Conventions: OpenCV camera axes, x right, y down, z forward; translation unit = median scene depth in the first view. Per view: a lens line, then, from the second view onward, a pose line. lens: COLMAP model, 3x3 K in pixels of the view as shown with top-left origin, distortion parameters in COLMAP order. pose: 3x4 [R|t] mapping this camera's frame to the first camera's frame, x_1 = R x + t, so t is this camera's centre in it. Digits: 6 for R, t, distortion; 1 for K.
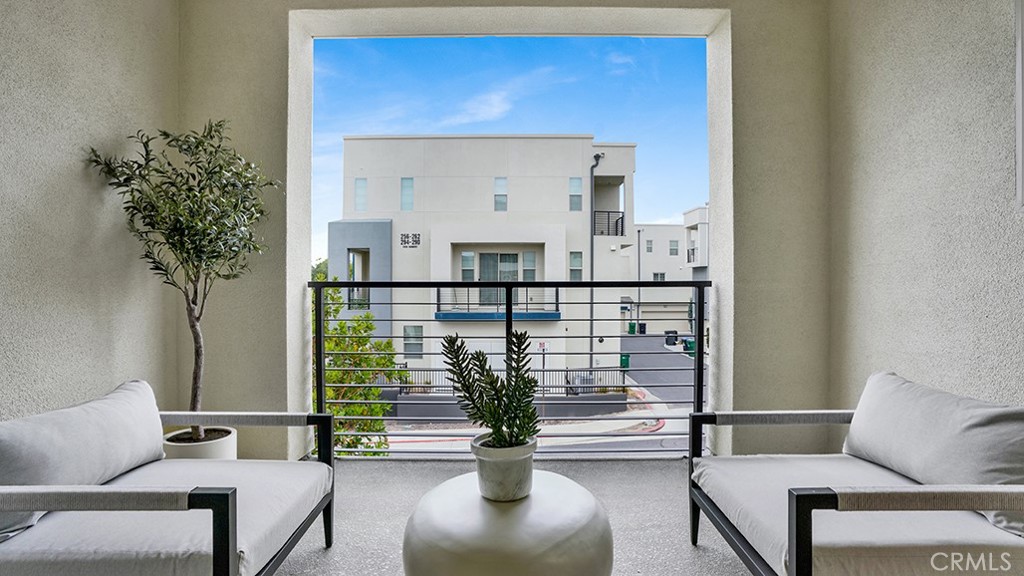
lens RADIAL K [[473.6, 0, 511.5], [0, 473.6, 288.1], [0, 0, 1]] dist [-0.005083, -0.001793]
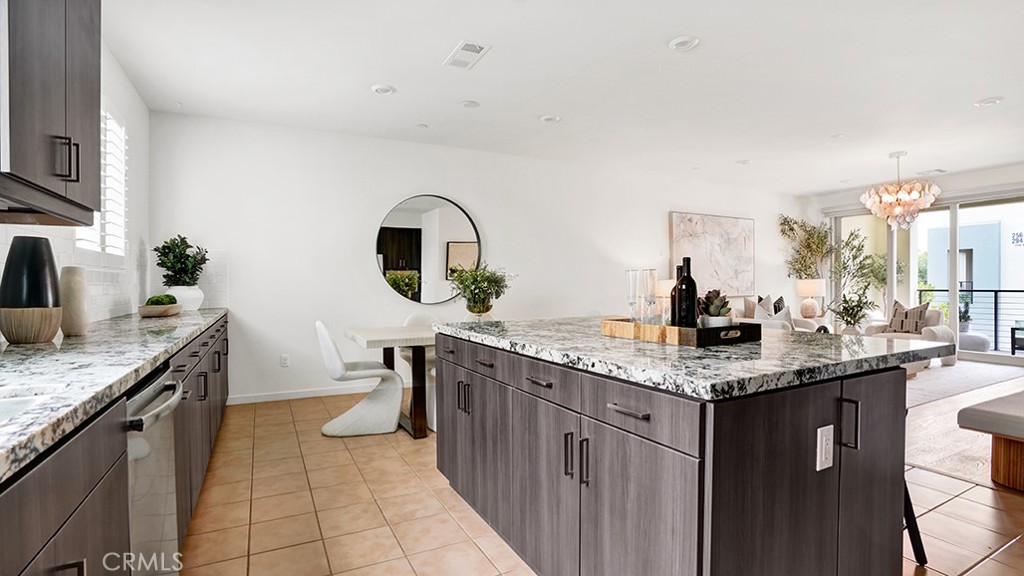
lens RADIAL K [[473.6, 0, 514.7], [0, 473.6, 285.3], [0, 0, 1]] dist [-0.005083, -0.001793]
pose [[0.460792, 0.012833, -0.887416, 1.402746], [-0.001404, 0.999905, 0.013731, -0.093758], [0.887507, -0.005081, 0.460766, -3.510717]]
